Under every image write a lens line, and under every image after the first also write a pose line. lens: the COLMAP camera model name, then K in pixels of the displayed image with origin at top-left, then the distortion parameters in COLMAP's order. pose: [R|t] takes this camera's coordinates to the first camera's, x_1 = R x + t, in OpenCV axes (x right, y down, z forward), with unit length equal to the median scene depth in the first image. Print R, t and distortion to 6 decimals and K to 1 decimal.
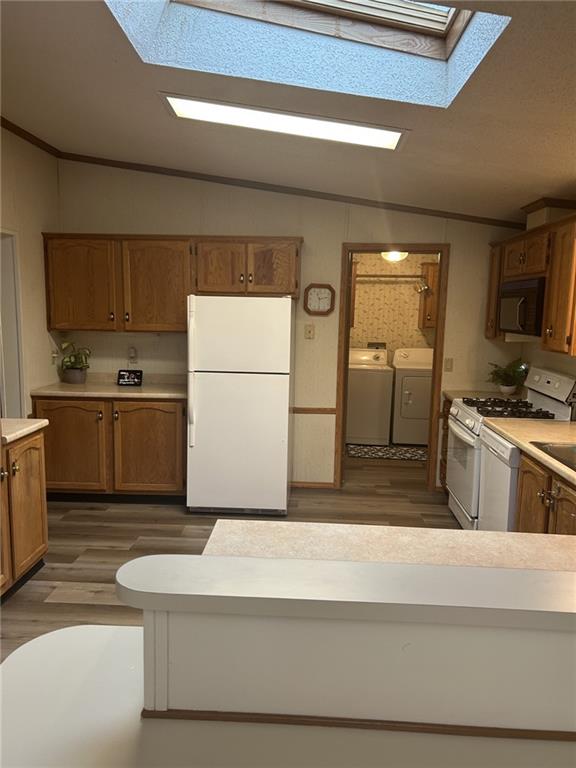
lens RADIAL K [[577.0, 0, 289.7], [0, 577.0, 389.7], [0, 0, 1]] dist [0.055063, -0.055762]
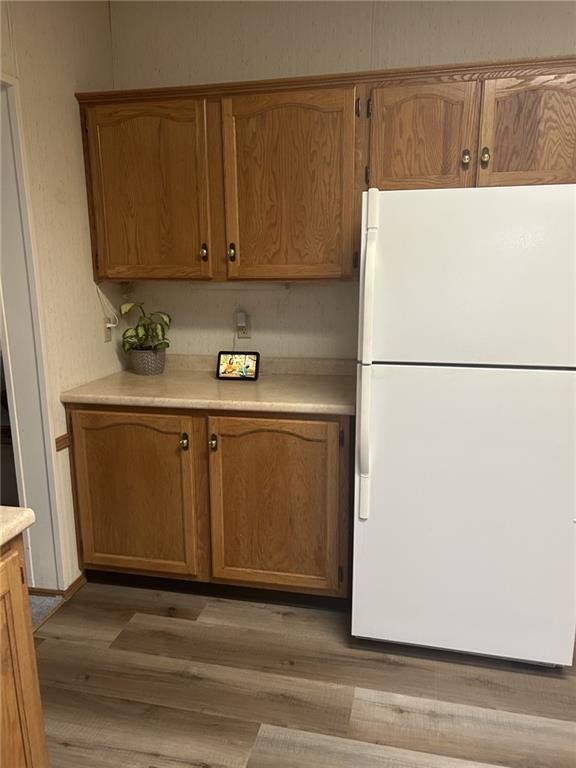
lens RADIAL K [[577.0, 0, 286.3], [0, 577.0, 386.6], [0, 0, 1]] dist [0.055063, -0.055762]
pose [[0.983614, 0.012258, -0.179868, -0.138515], [0.000678, 0.997427, 0.071683, -0.042266], [0.180284, -0.070631, 0.981075, 0.494103]]
